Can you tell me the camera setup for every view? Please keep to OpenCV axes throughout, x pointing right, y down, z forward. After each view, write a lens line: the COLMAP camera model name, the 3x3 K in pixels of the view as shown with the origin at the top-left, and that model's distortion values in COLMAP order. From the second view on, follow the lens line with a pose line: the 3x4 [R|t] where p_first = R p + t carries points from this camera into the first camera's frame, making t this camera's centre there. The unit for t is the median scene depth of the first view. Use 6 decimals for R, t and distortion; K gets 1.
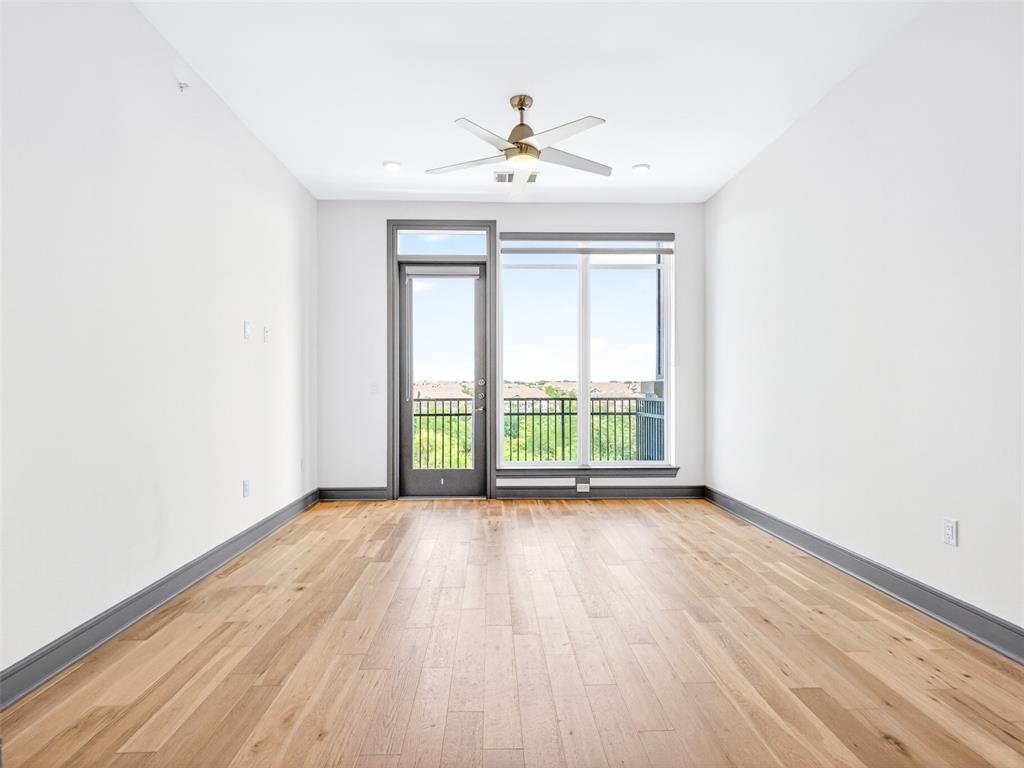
lens RADIAL K [[552.5, 0, 512.0], [0, 552.5, 382.1], [0, 0, 1]] dist [0.005255, -0.002858]
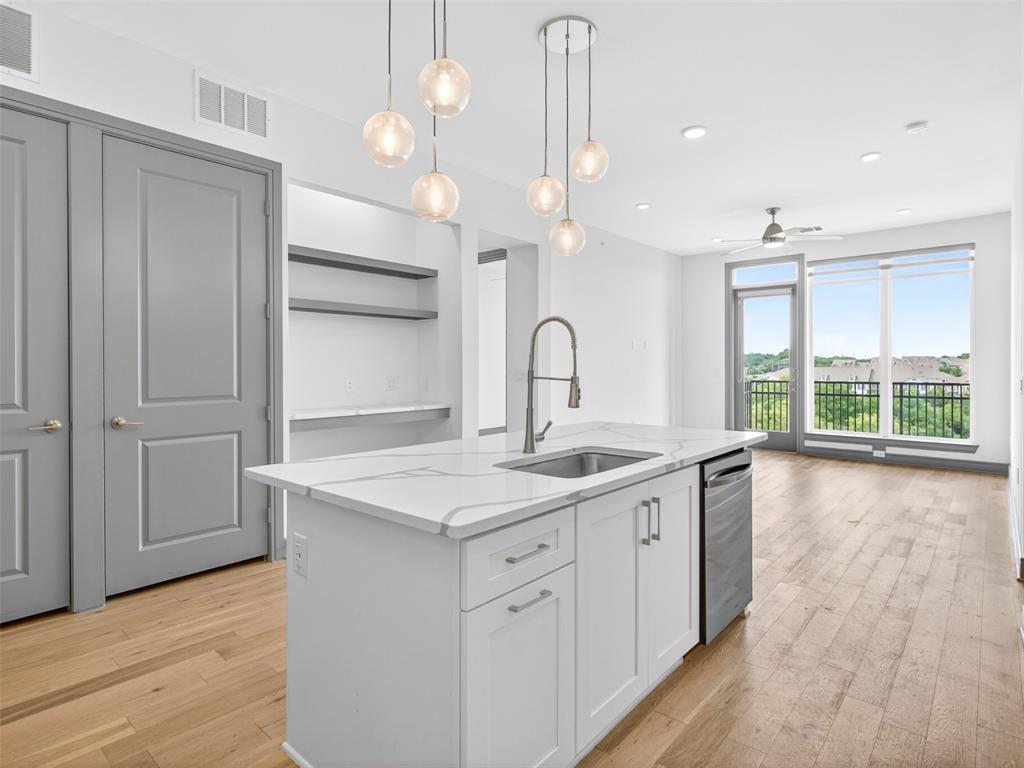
lens RADIAL K [[552.5, 0, 504.0], [0, 552.5, 367.1], [0, 0, 1]] dist [0.005255, -0.002858]
pose [[0.725045, 0.003949, -0.688690, 0.383597], [0.006189, 0.999906, 0.012249, -0.030505], [0.688674, -0.013143, 0.724952, -0.528935]]
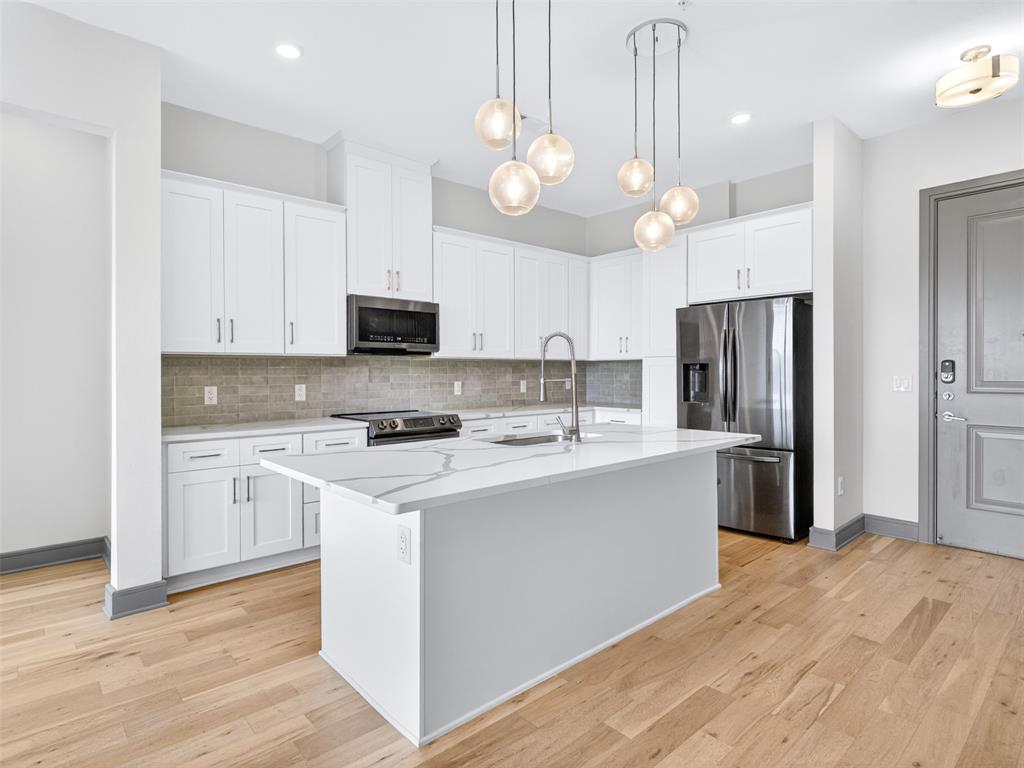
lens RADIAL K [[552.5, 0, 502.6], [0, 552.5, 370.8], [0, 0, 1]] dist [0.005255, -0.002858]
pose [[-0.634750, 0.007235, 0.772683, -0.232242], [-0.005459, 0.999889, -0.013847, -0.017482], [-0.772698, -0.013008, -0.634641, 0.150619]]
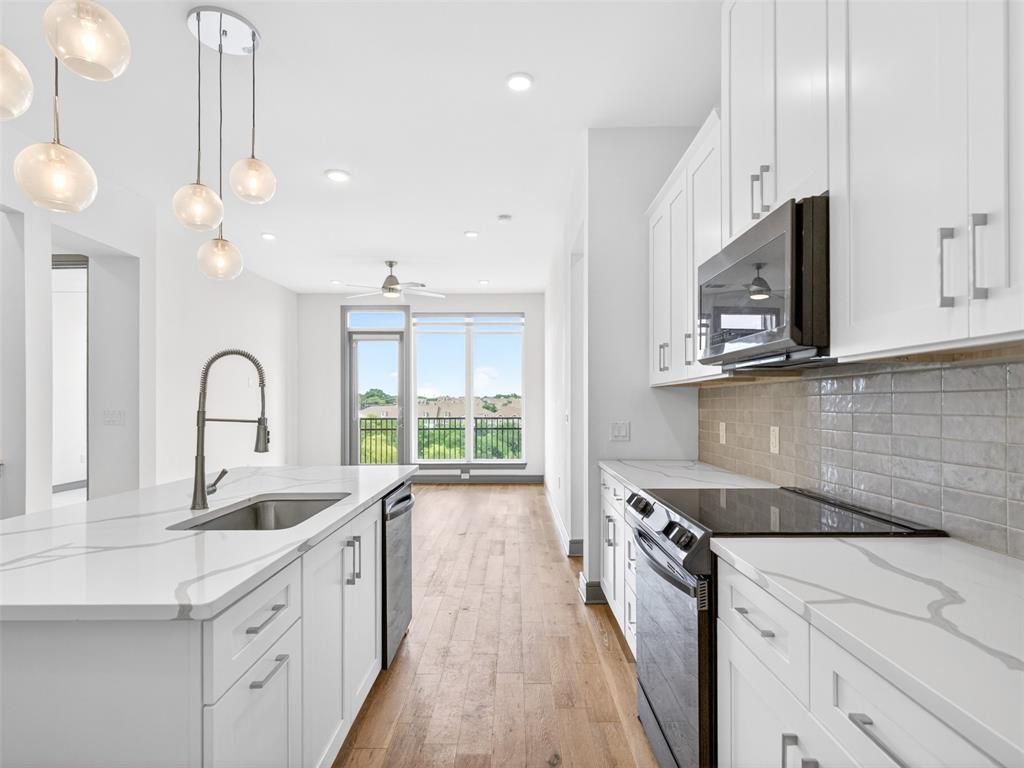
lens RADIAL K [[552.5, 0, 510.6], [0, 552.5, 401.5], [0, 0, 1]] dist [0.005255, -0.002858]
pose [[0.999123, 0.000654, -0.041860, 0.324378], [-0.000346, 0.999973, 0.007361, -0.031700], [0.041864, -0.007340, 0.999096, -0.558874]]
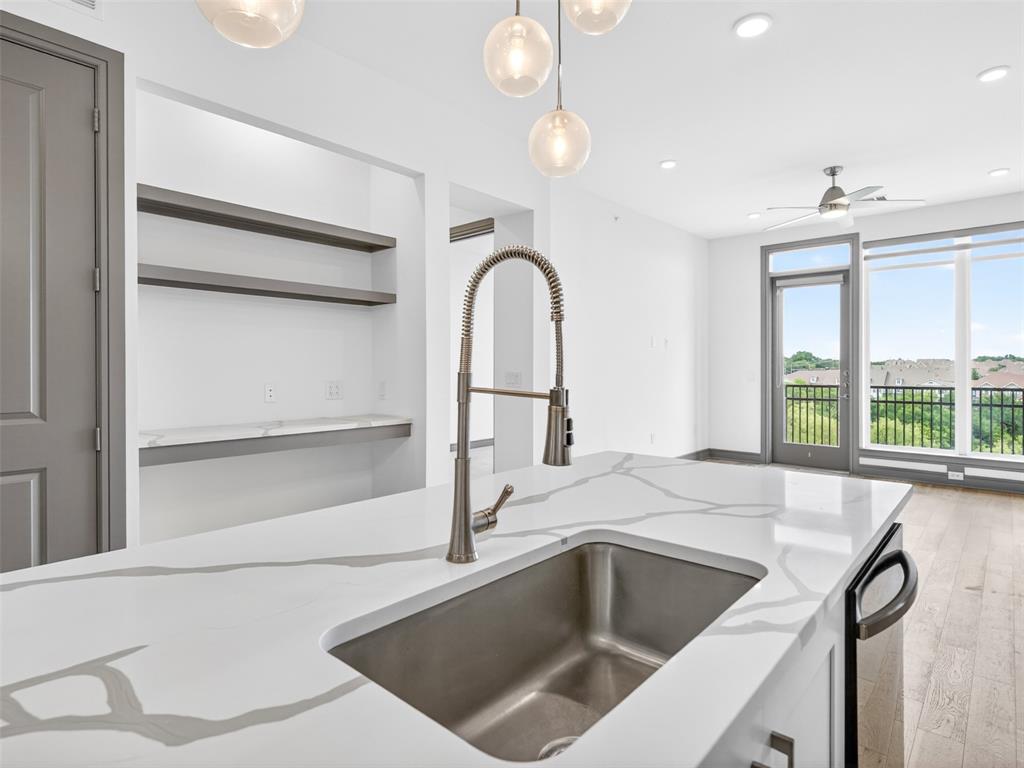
lens RADIAL K [[552.5, 0, 510.6], [0, 552.5, 366.8], [0, 0, 1]] dist [0.005255, -0.002858]
pose [[0.718930, 0.002060, -0.695079, 0.252355], [0.004852, 0.999956, 0.007982, -0.026452], [0.695065, -0.009111, 0.718889, -0.336577]]
